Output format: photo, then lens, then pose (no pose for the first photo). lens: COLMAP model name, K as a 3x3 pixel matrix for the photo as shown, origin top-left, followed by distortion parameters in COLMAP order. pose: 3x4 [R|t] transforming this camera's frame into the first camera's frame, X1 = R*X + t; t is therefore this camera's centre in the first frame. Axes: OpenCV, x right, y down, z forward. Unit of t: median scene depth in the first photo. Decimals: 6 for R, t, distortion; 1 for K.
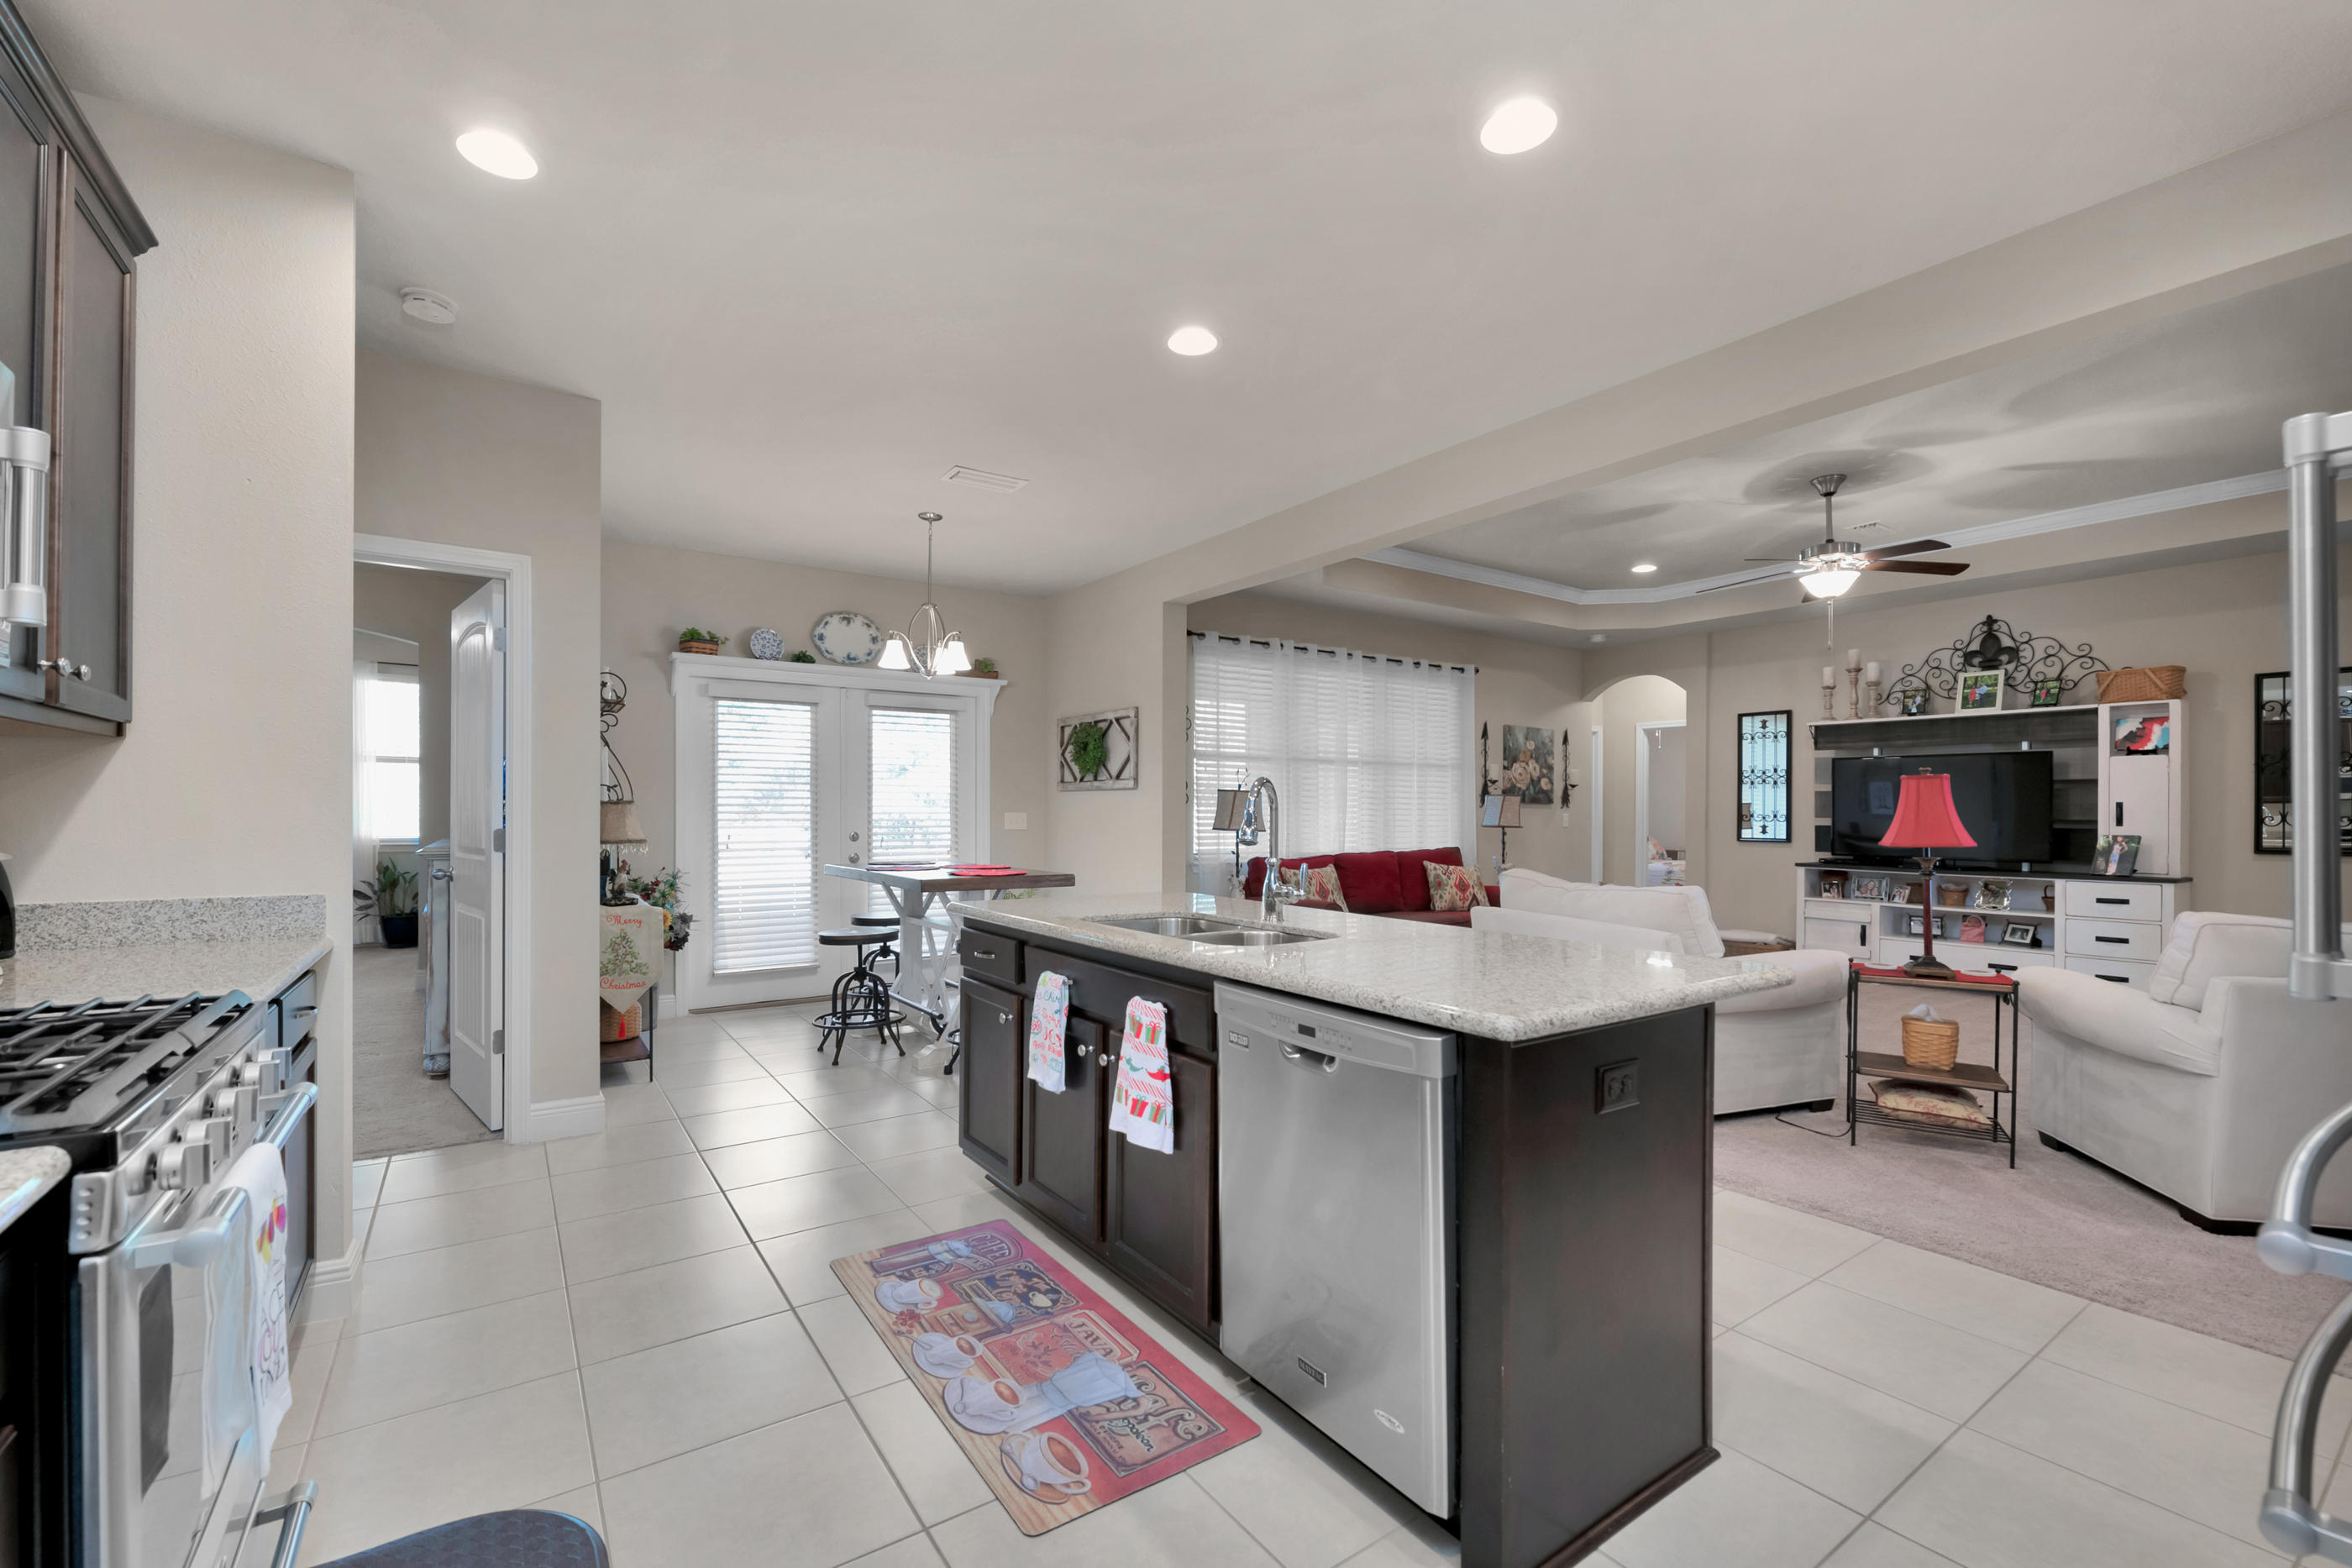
lens RADIAL K [[957.8, 0, 1154.6], [0, 957.8, 802.9], [0, 0, 1]] dist [-0.014178, -0.000706]
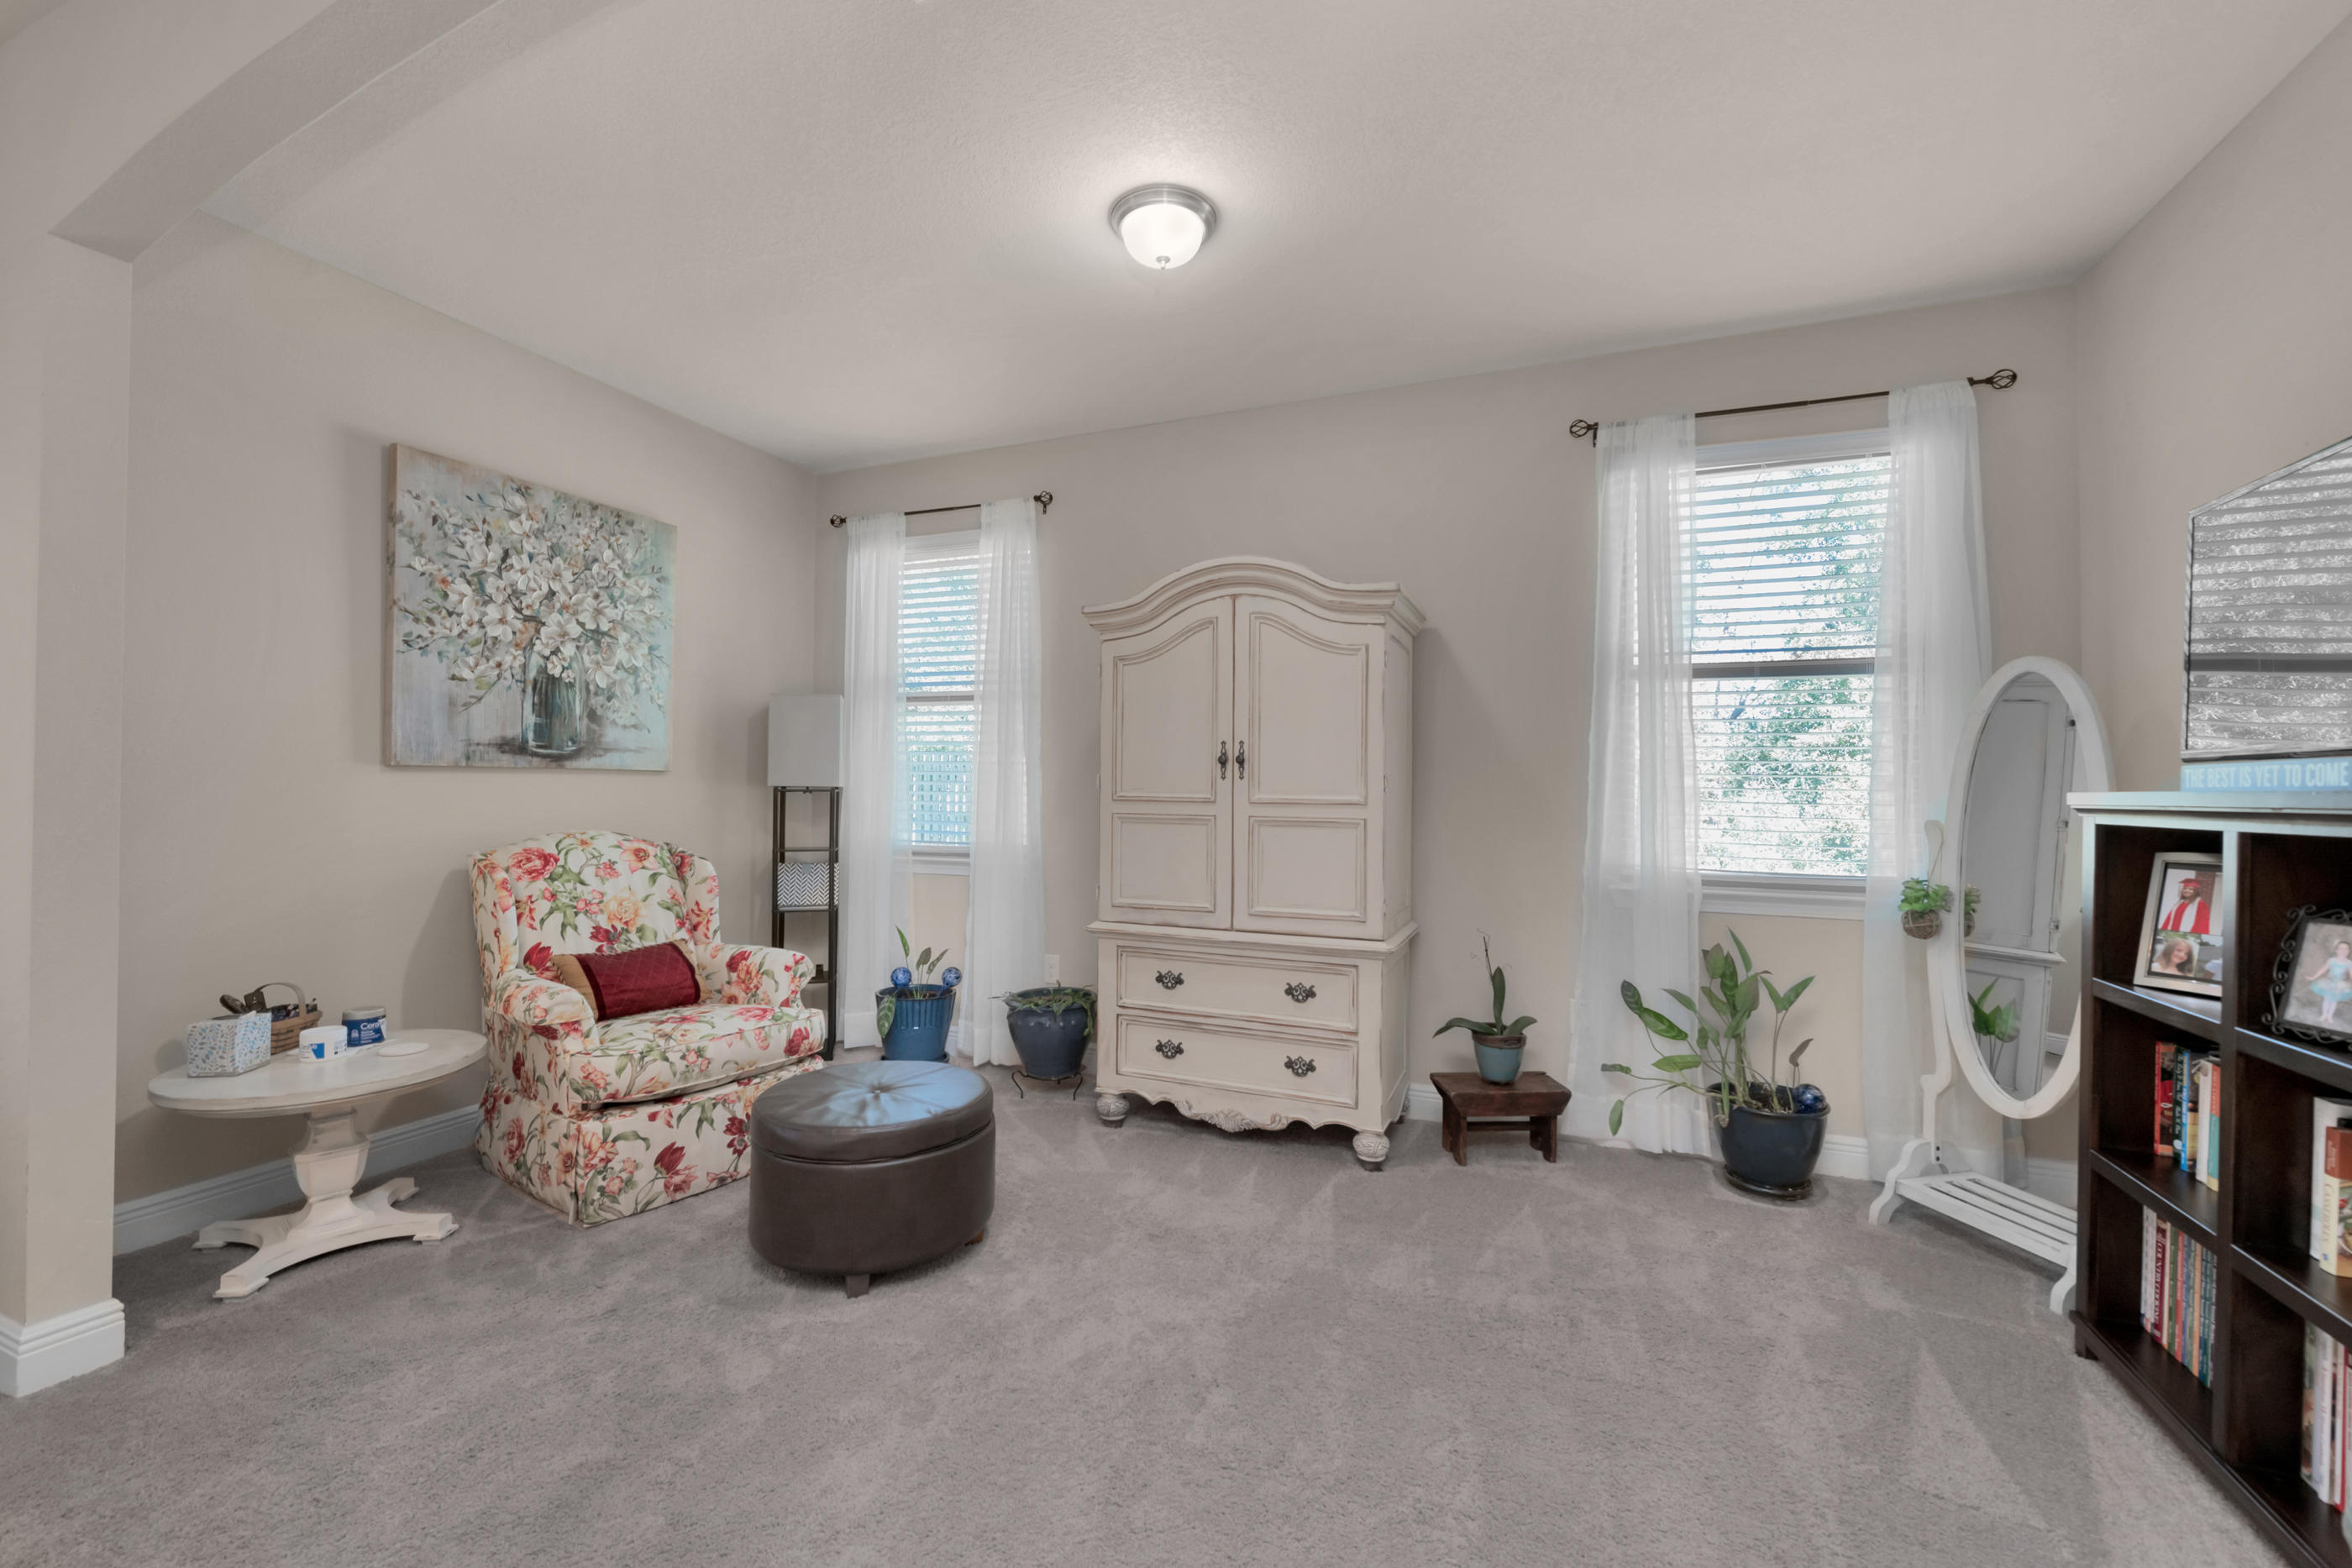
lens RADIAL K [[962.7, 0, 1177.2], [0, 962.7, 784.2], [0, 0, 1]] dist [-0.001451, -0.001452]
pose [[0.545626, -0.006559, -0.838003, -2.124361], [0.002773, 0.999978, -0.006021, 0.009865], [0.838024, 0.000961, 0.545632, 2.151706]]
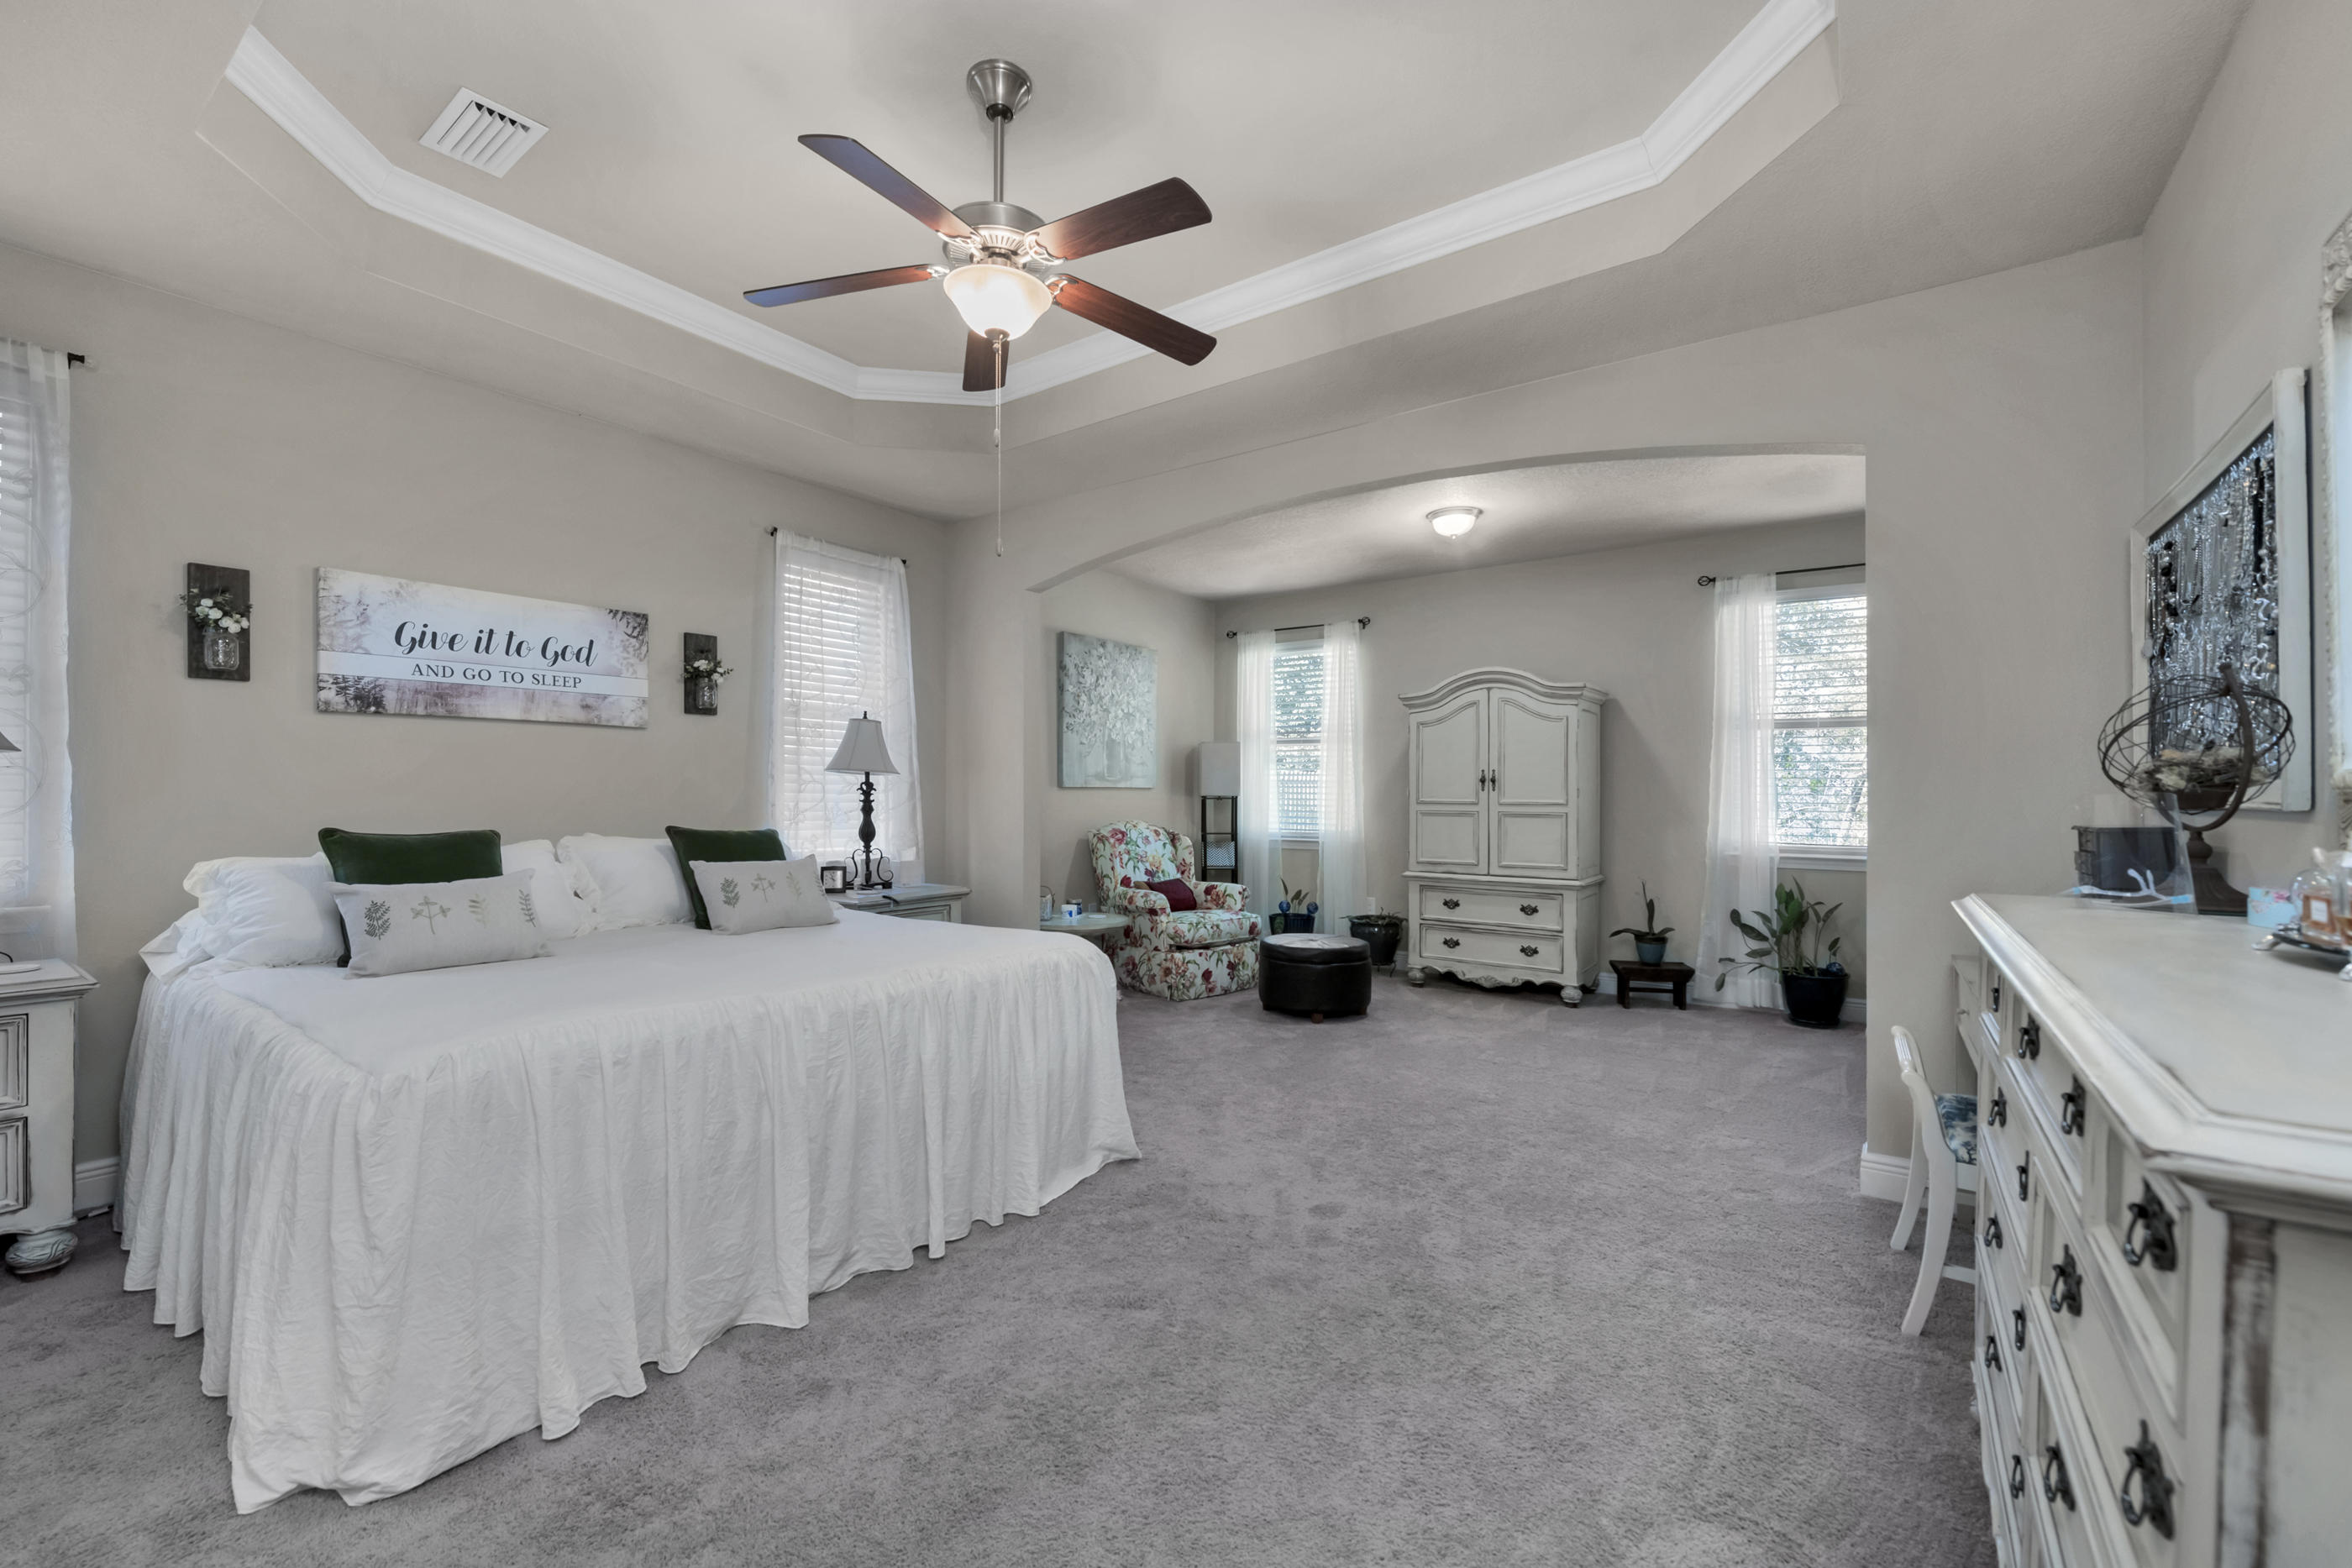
lens RADIAL K [[962.7, 0, 1168.5], [0, 962.7, 794.1], [0, 0, 1]] dist [-0.001451, -0.001452]
pose [[0.328724, -0.005734, -0.944408, -1.188589], [0.007912, 0.999963, -0.003318, 0.004384], [0.944393, -0.006381, 0.328758, 1.394958]]
